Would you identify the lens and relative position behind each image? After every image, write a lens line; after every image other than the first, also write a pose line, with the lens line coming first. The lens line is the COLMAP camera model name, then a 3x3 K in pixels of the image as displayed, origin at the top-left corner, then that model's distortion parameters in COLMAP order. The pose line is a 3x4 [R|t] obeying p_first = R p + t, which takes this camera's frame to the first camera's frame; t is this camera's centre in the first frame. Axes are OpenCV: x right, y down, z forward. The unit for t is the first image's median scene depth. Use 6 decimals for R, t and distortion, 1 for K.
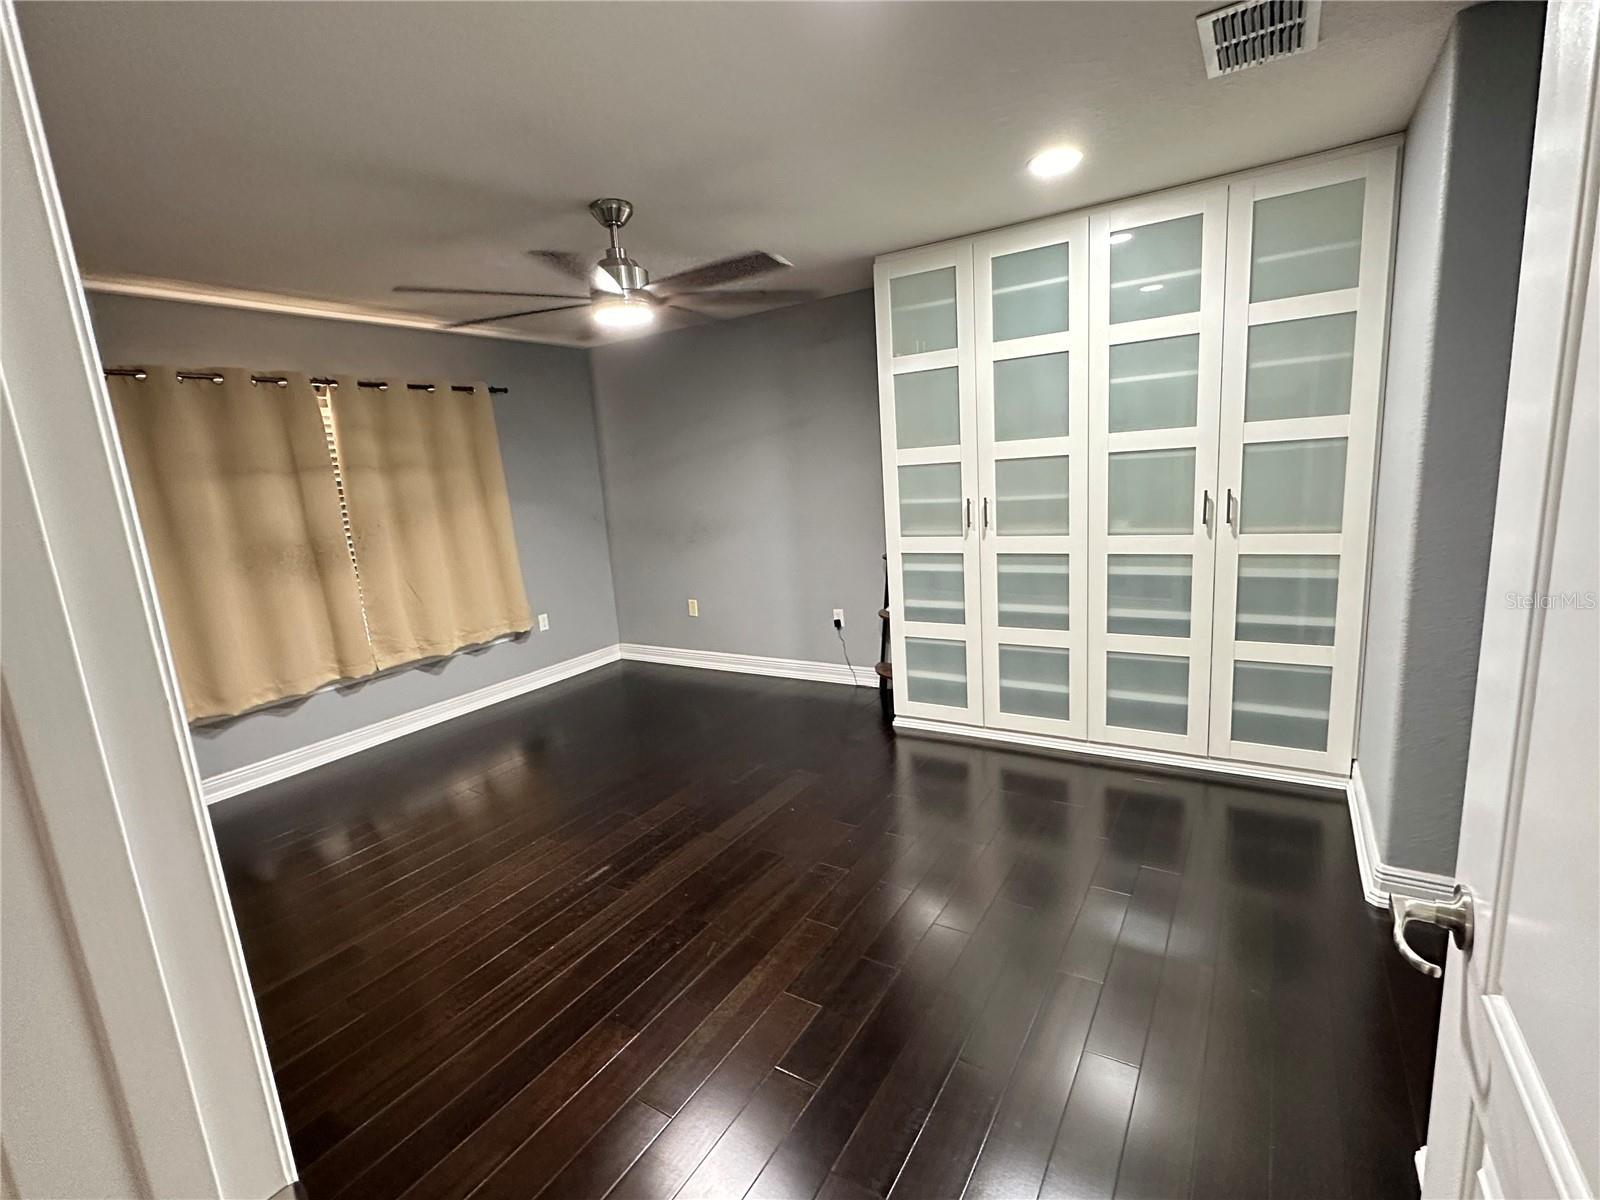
lens RADIAL K [[748.1, 0, 805.5], [0, 748.1, 604.5], [0, 0, 1]] dist [0.005558, 0.000662]
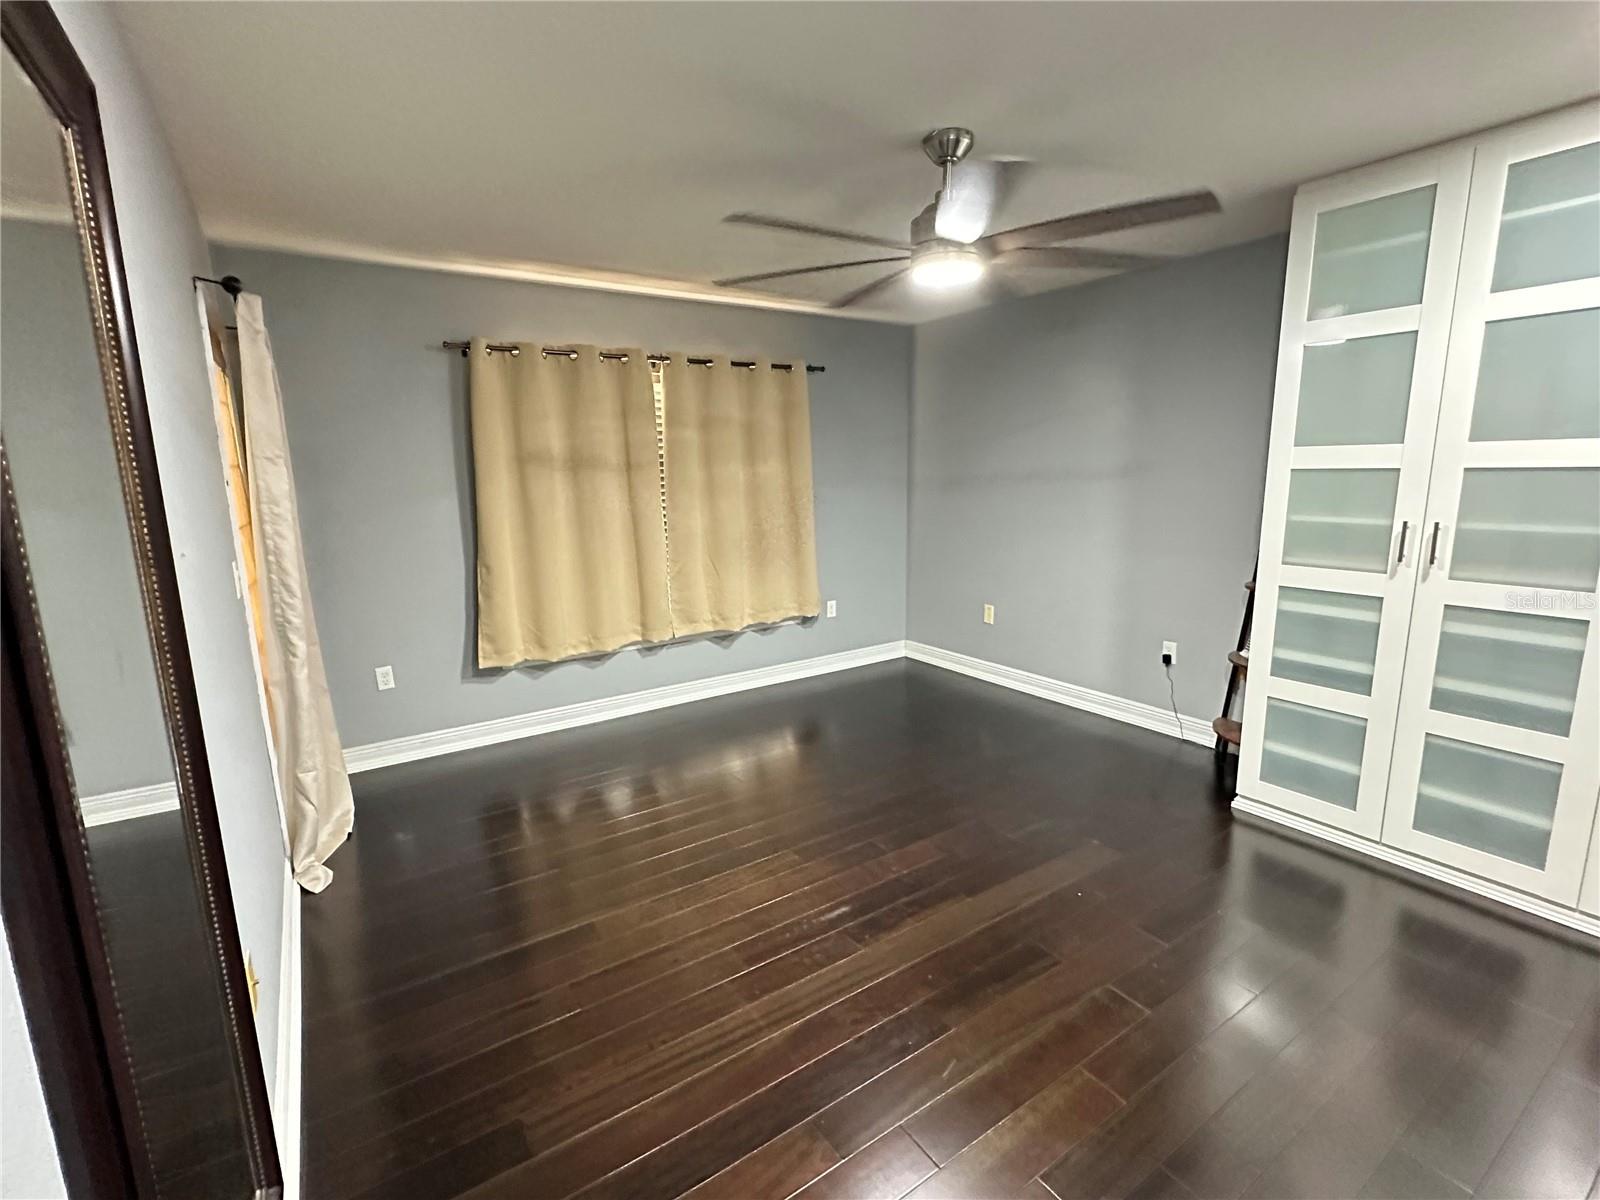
lens RADIAL K [[748.1, 0, 796.0], [0, 748.1, 601.1], [0, 0, 1]] dist [0.005558, 0.000662]
pose [[0.910579, 0.125810, -0.393724, -0.014945], [-0.121564, 0.991937, 0.035818, -0.022846], [0.395055, 0.015248, 0.918531, 0.127815]]
